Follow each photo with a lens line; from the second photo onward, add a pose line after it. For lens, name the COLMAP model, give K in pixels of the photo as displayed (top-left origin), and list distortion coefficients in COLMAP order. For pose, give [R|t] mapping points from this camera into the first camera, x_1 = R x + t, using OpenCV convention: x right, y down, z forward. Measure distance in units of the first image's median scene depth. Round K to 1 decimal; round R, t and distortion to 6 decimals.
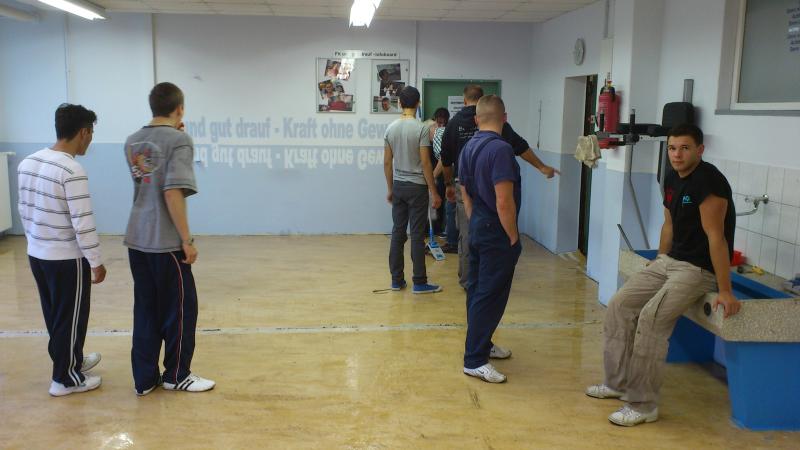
lens RADIAL K [[741.4, 0, 400.0], [0, 741.4, 225.0], [0, 0, 1]] dist [-0.014286, -0.010473]
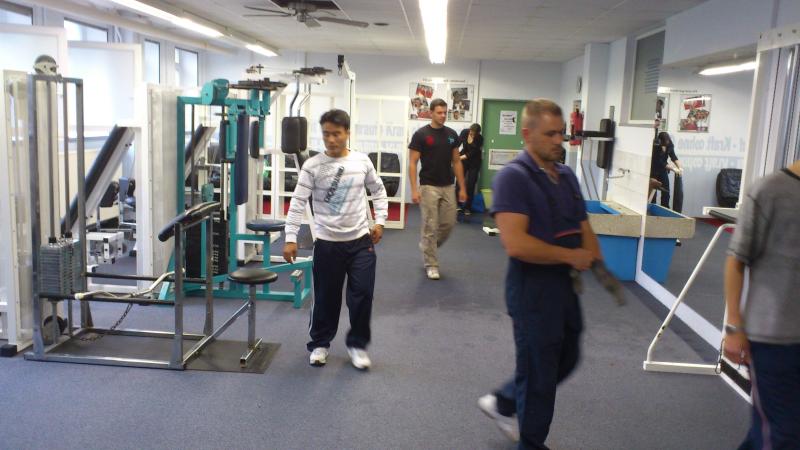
lens RADIAL K [[741.4, 0, 400.0], [0, 741.4, 225.0], [0, 0, 1]] dist [-0.014286, -0.010473]
pose [[0.988646, 0.050971, -0.141353, 0.089046], [-0.052929, 0.998547, -0.010126, 0.073940], [0.140631, 0.017493, 0.989907, -0.457145]]
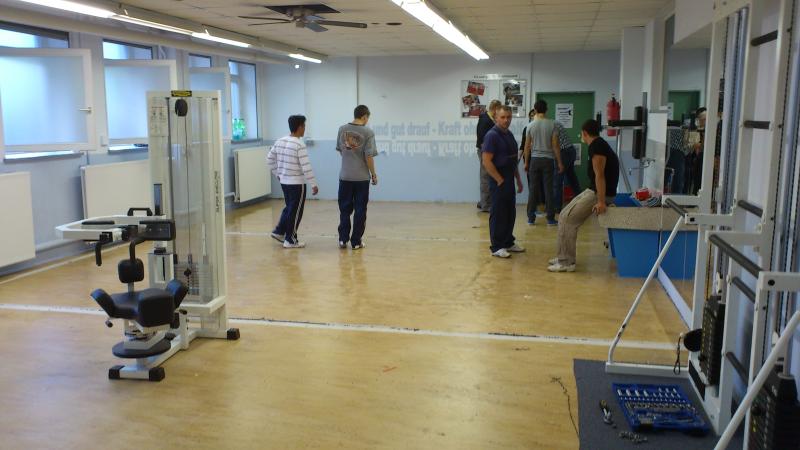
lens RADIAL K [[741.4, 0, 400.0], [0, 741.4, 225.0], [0, 0, 1]] dist [-0.014286, -0.010473]
pose [[0.955634, 0.020634, -0.293832, 0.205314], [-0.023522, 0.999703, -0.006299, 0.070795], [0.293614, 0.012931, 0.955836, -0.423555]]
